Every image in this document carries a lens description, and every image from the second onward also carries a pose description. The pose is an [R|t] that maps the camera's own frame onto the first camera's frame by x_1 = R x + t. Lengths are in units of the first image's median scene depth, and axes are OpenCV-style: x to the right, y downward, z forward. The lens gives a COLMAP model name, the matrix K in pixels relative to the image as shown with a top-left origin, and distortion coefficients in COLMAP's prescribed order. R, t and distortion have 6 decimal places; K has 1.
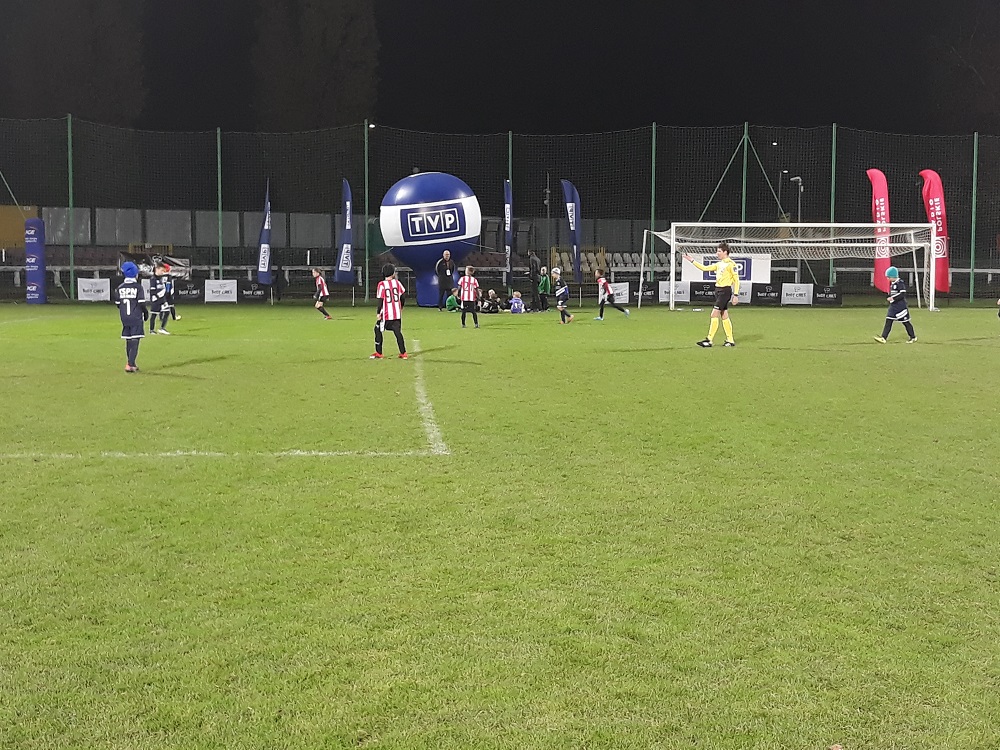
lens RADIAL K [[780.7, 0, 500.0], [0, 780.7, 375.0], [0, 0, 1]] dist [0.112501, -0.172369]
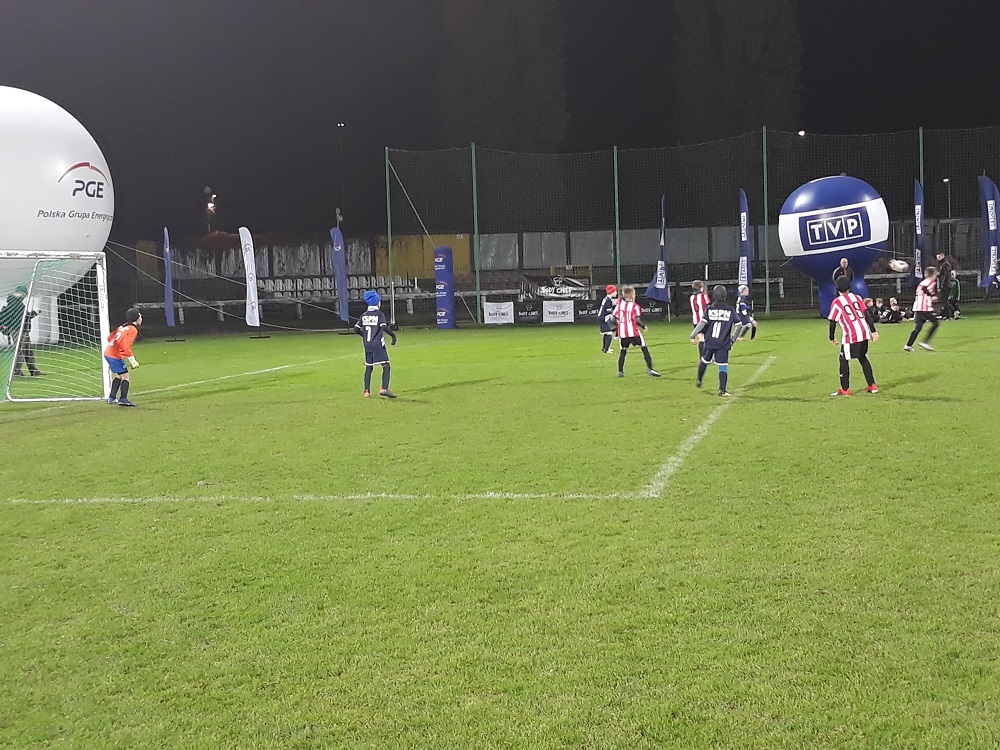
lens RADIAL K [[790.7, 0, 500.0], [0, 790.7, 375.0], [0, 0, 1]] dist [0.055767, -0.095283]
pose [[0.986174, -0.020711, -0.164415, -0.328860], [0.016470, 0.999497, -0.027116, 0.000210], [0.164893, 0.024033, 0.986019, -0.005159]]
